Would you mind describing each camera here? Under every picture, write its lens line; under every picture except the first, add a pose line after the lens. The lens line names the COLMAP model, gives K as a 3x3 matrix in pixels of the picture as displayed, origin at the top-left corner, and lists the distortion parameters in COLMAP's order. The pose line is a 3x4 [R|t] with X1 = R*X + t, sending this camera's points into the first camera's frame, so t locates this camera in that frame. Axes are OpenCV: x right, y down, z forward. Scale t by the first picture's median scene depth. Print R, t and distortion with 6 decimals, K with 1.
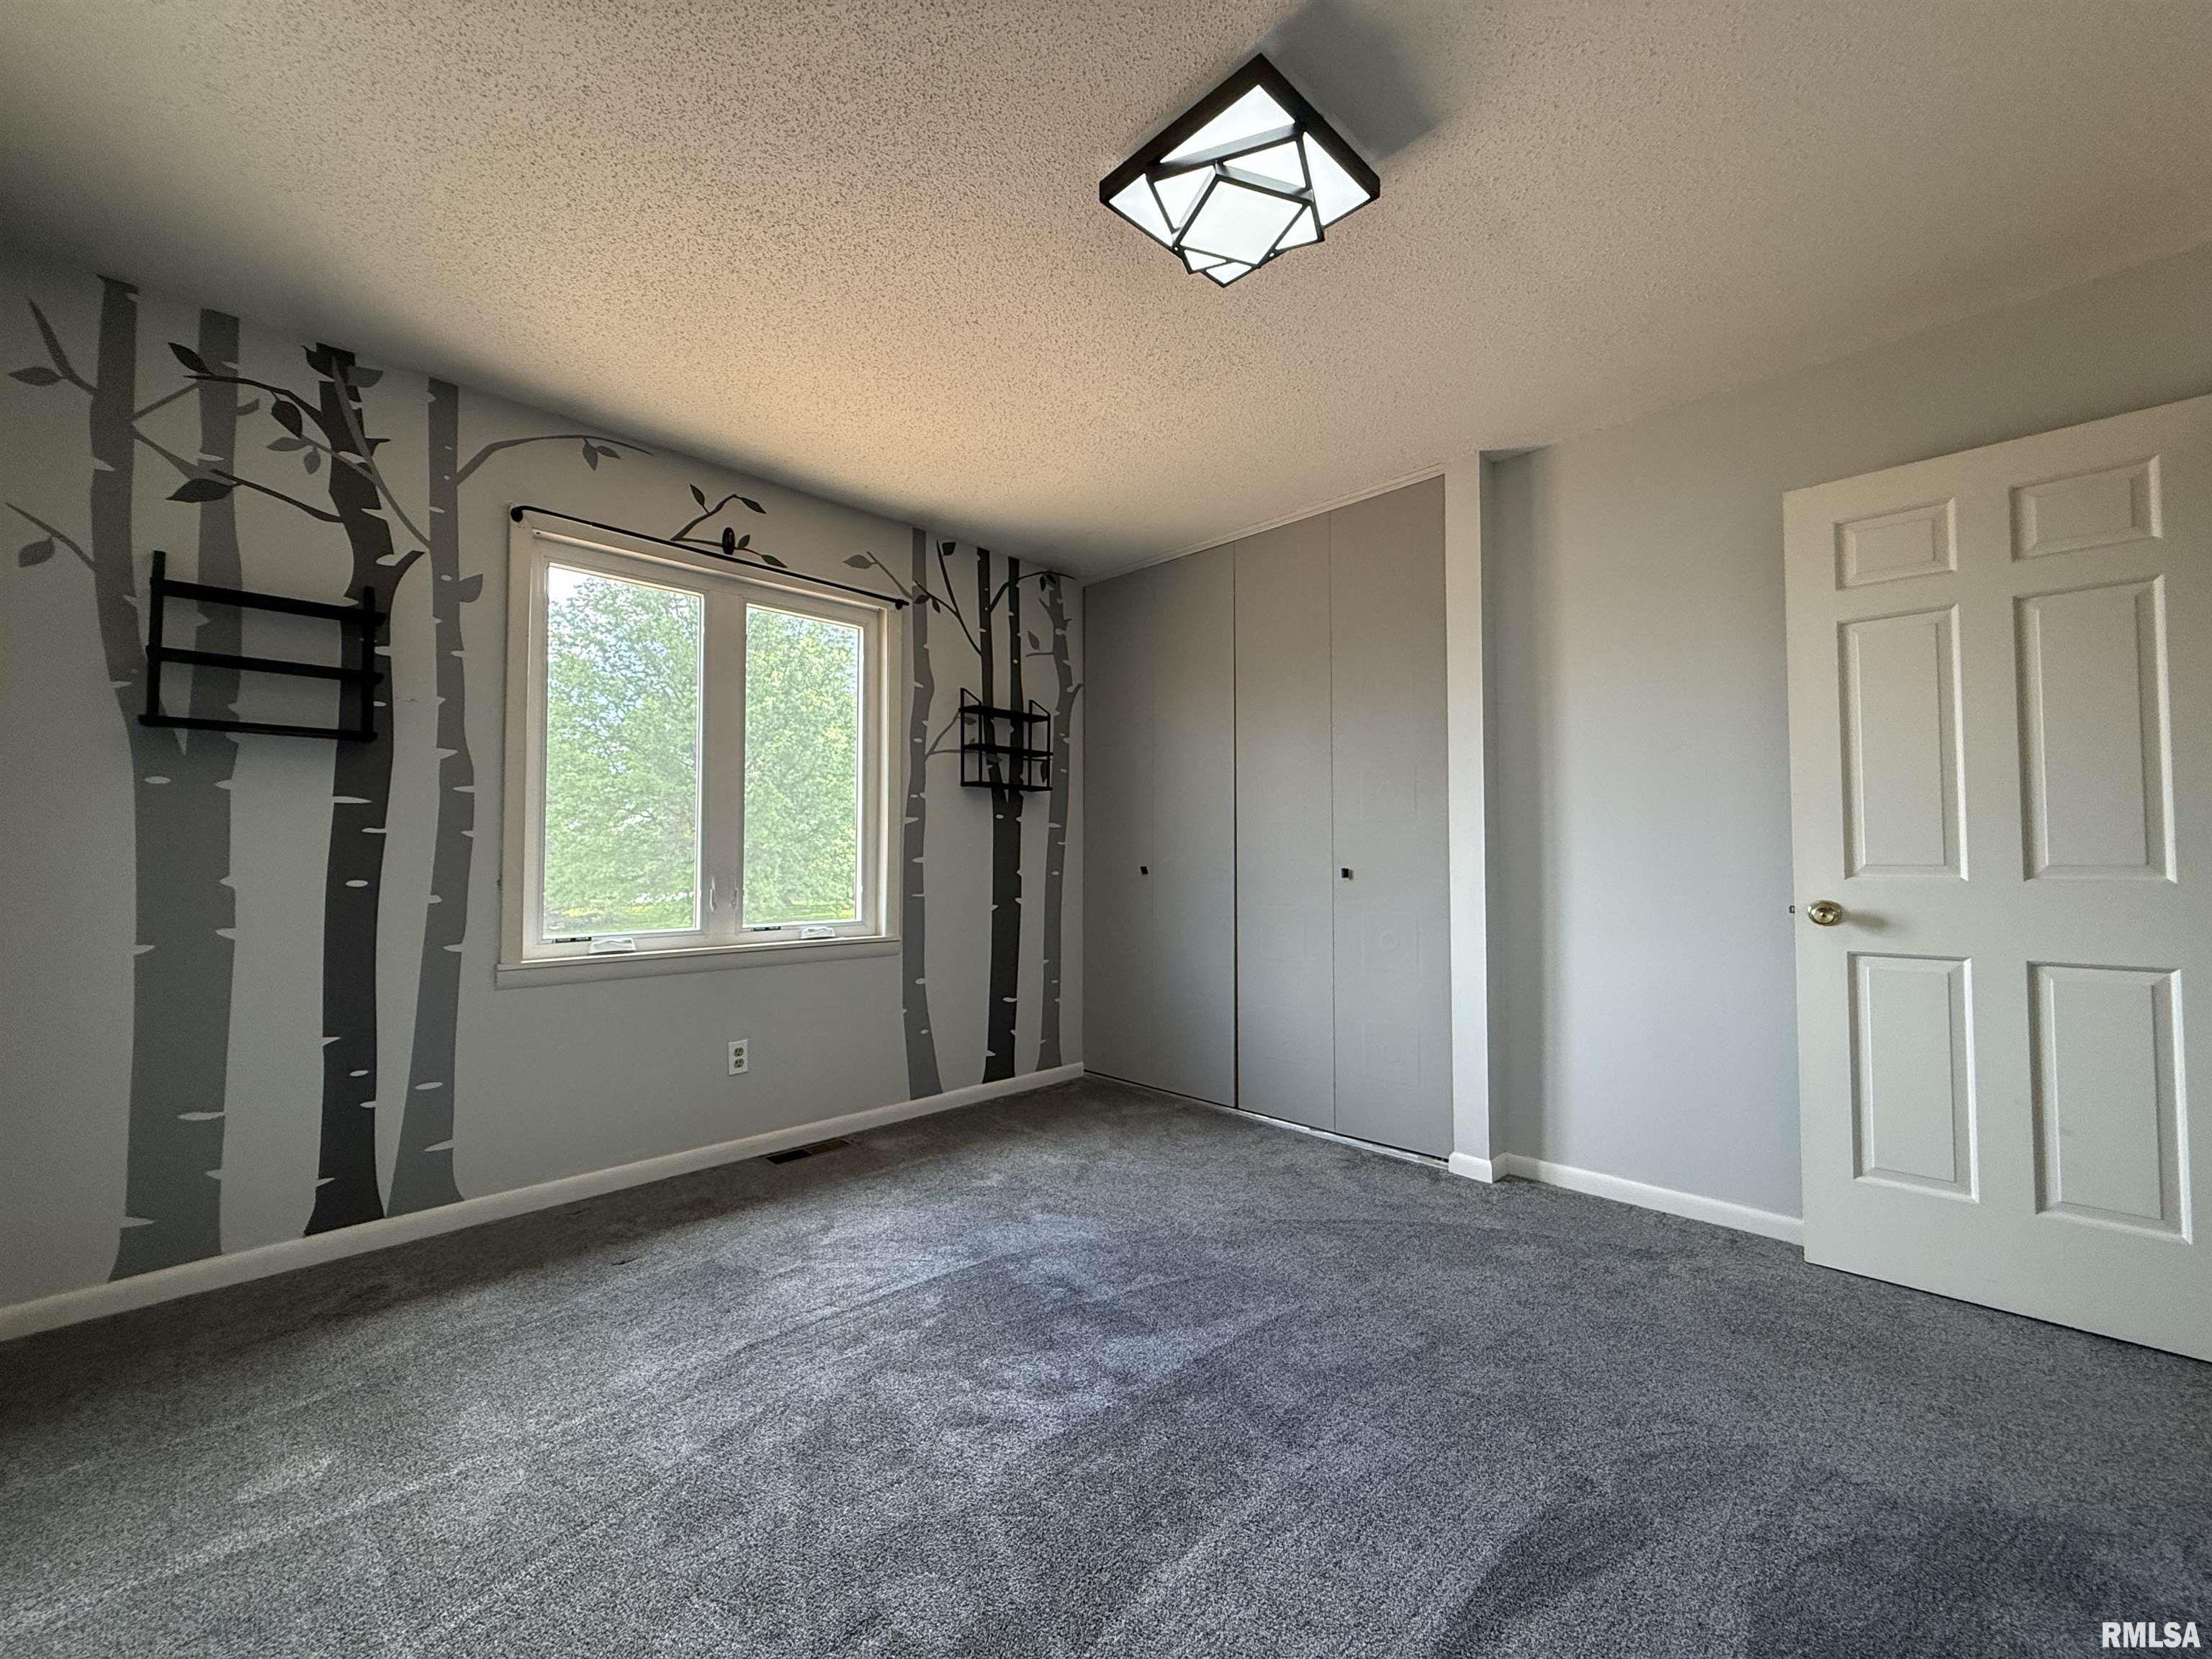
lens RADIAL K [[879.9, 0, 1112.4], [0, 879.9, 831.9], [0, 0, 1]] dist [-0.000798, 0.000193]
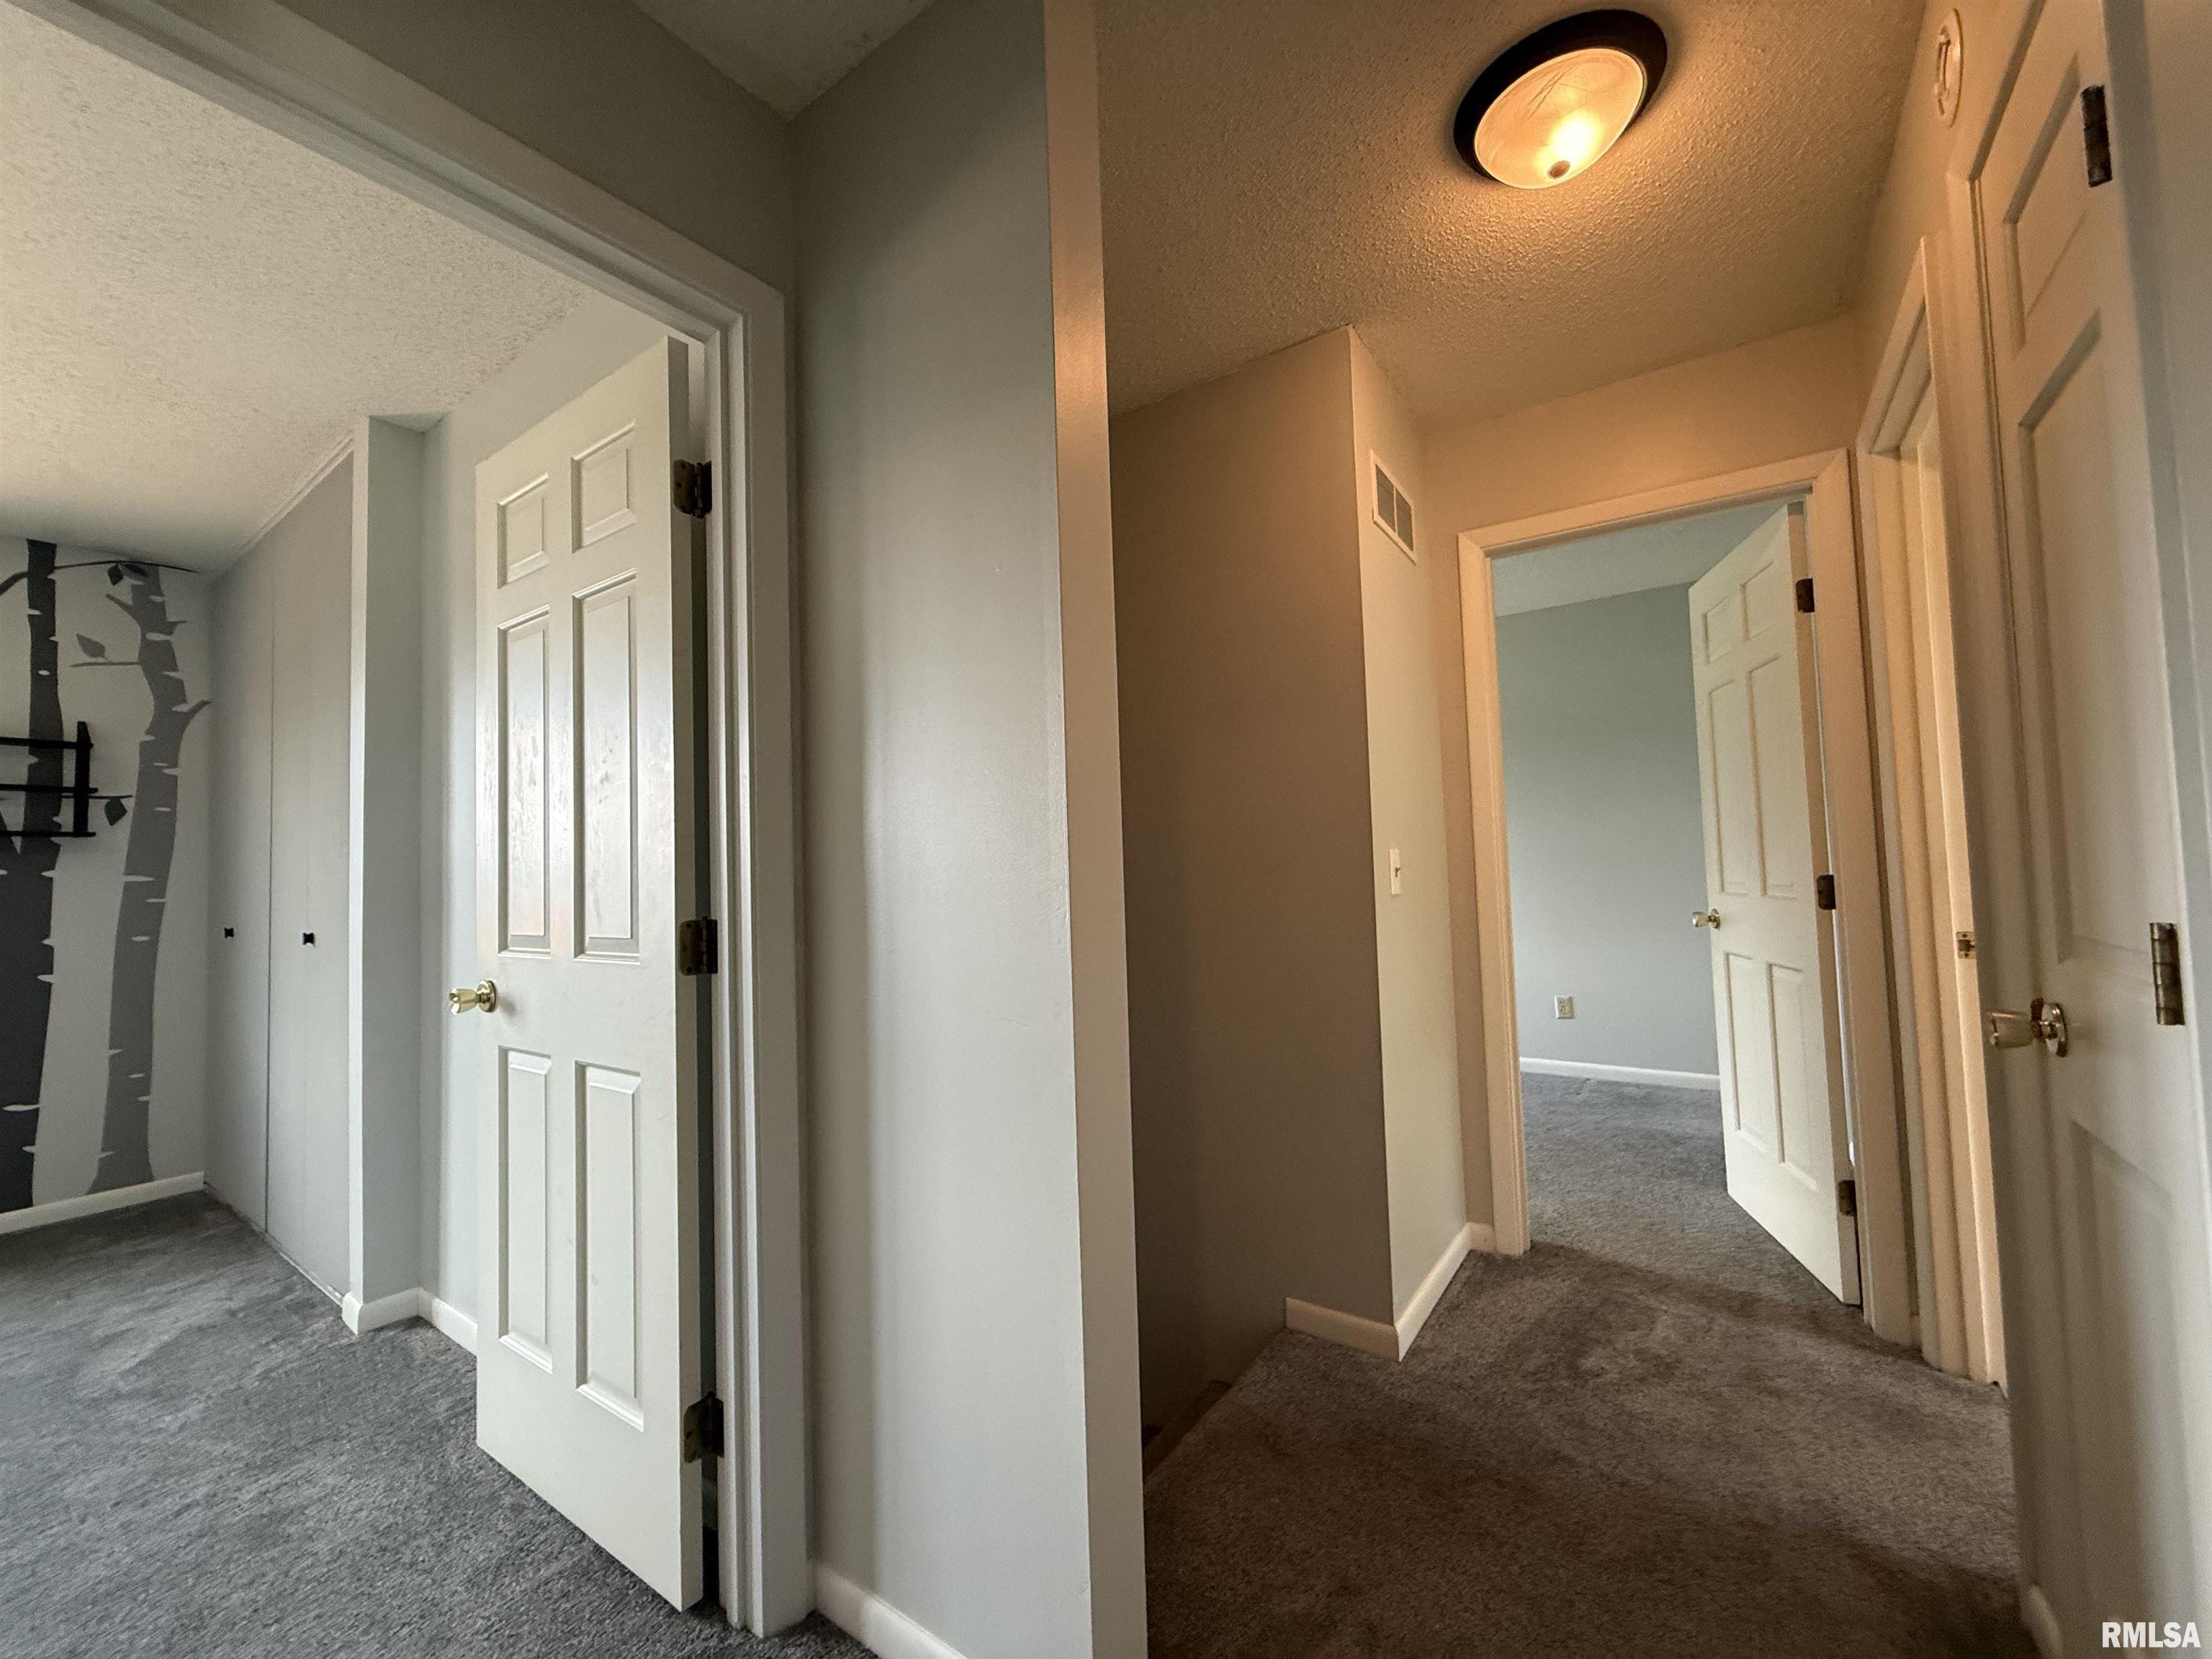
lens RADIAL K [[879.9, 0, 1090.0], [0, 879.9, 835.1], [0, 0, 1]] dist [-0.000798, 0.000193]
pose [[0.985319, -0.025334, 0.168836, 0.666895], [0.027099, 0.999600, -0.008154, -0.017476], [-0.168562, 0.012610, 0.985610, 0.071467]]
